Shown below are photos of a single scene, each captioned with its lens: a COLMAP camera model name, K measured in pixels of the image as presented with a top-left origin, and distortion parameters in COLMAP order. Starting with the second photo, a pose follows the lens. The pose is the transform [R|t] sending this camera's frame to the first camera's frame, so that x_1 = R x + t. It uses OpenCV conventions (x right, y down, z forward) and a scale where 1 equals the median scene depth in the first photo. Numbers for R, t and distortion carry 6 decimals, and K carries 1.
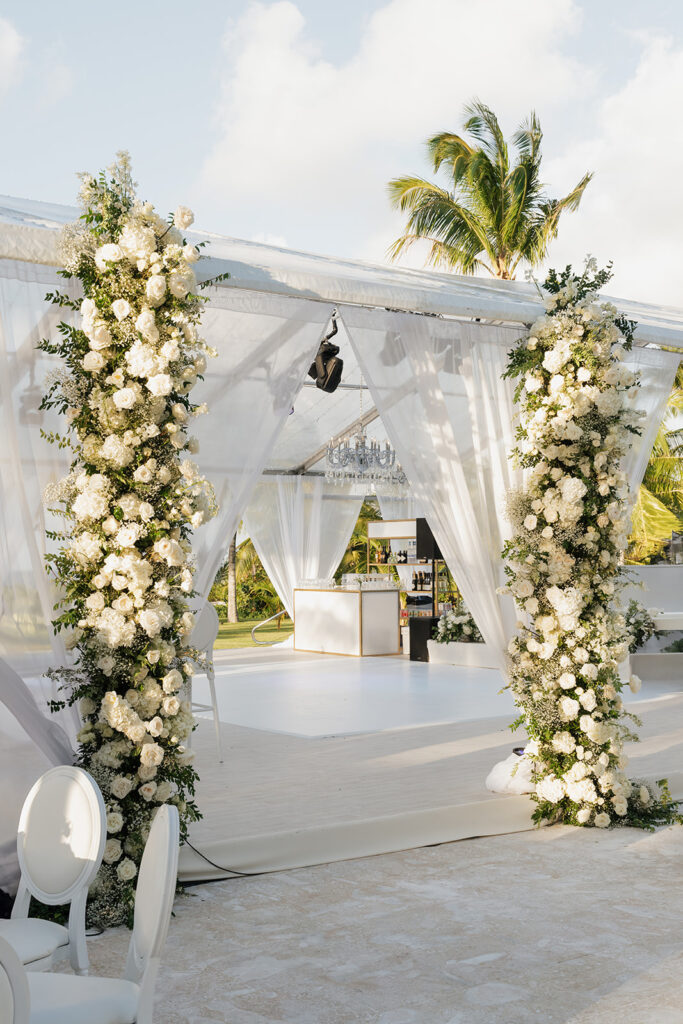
lens RADIAL K [[1302.8, 0, 341.5], [0, 1302.8, 512.0], [0, 0, 1]] dist [0.004990, 0.010459]
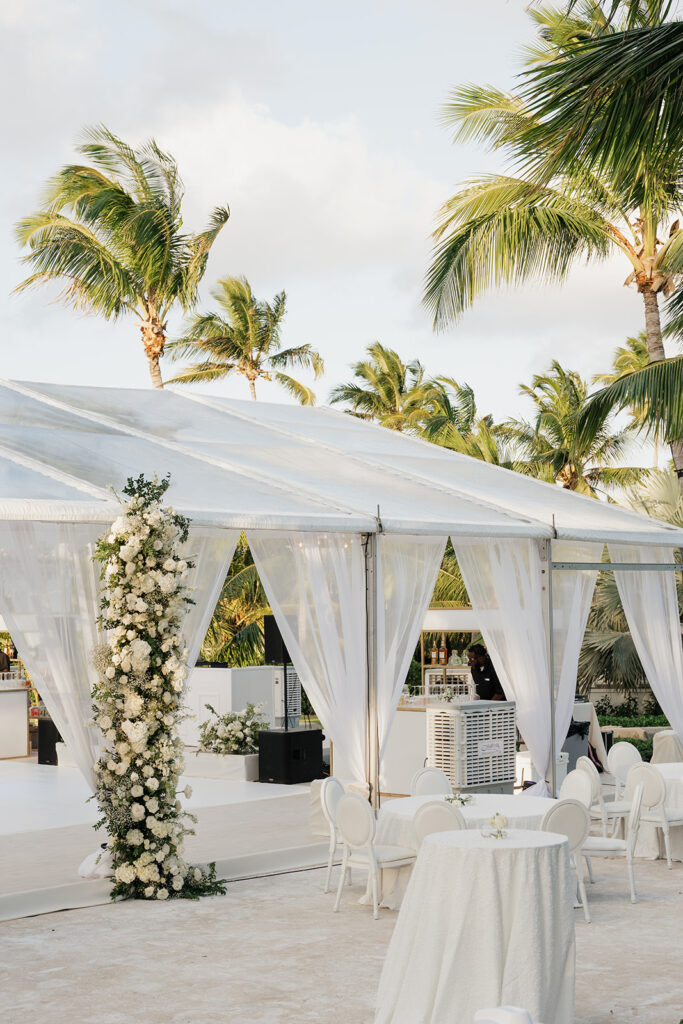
lens RADIAL K [[1784.6, 0, 341.5], [0, 1784.6, 512.0], [0, 0, 1]] dist [0.042426, 0.164304]
pose [[0.978753, 0.002519, 0.205029, 0.000975], [0.000495, 0.999893, -0.014646, -0.129691], [-0.205044, 0.014436, 0.978646, -0.843513]]
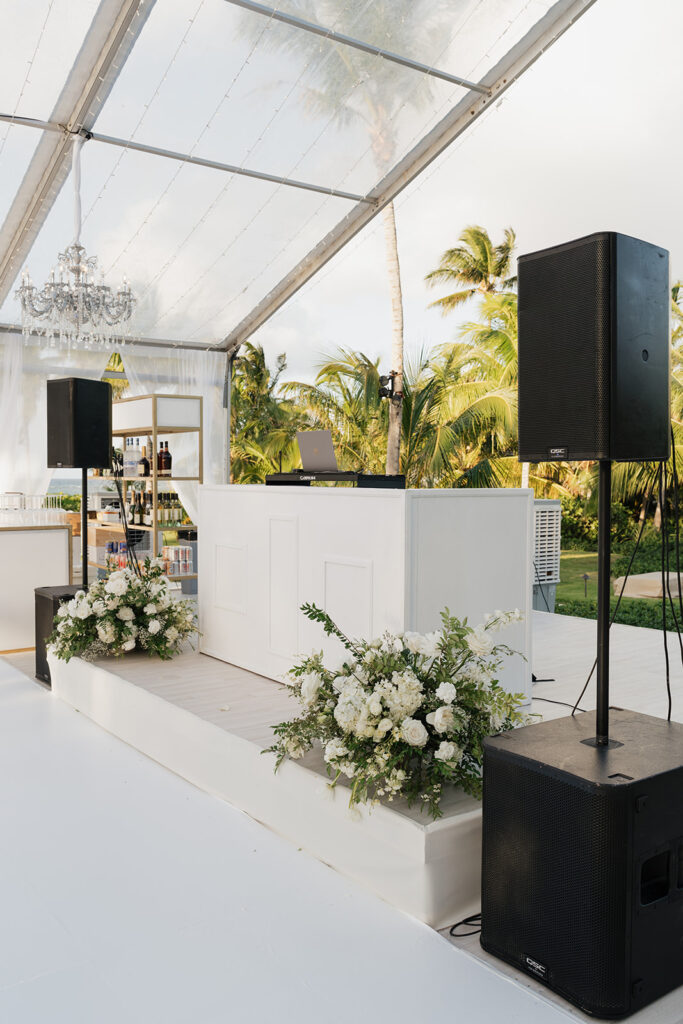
lens RADIAL K [[882.0, 0, 341.5], [0, 882.0, 512.0], [0, 0, 1]] dist [0.141400, 0.001063]
pose [[0.999941, 0.010483, -0.002933, 0.396118], [-0.010224, 0.996931, 0.077616, 0.061351], [0.003737, -0.077582, 0.996979, 1.608322]]
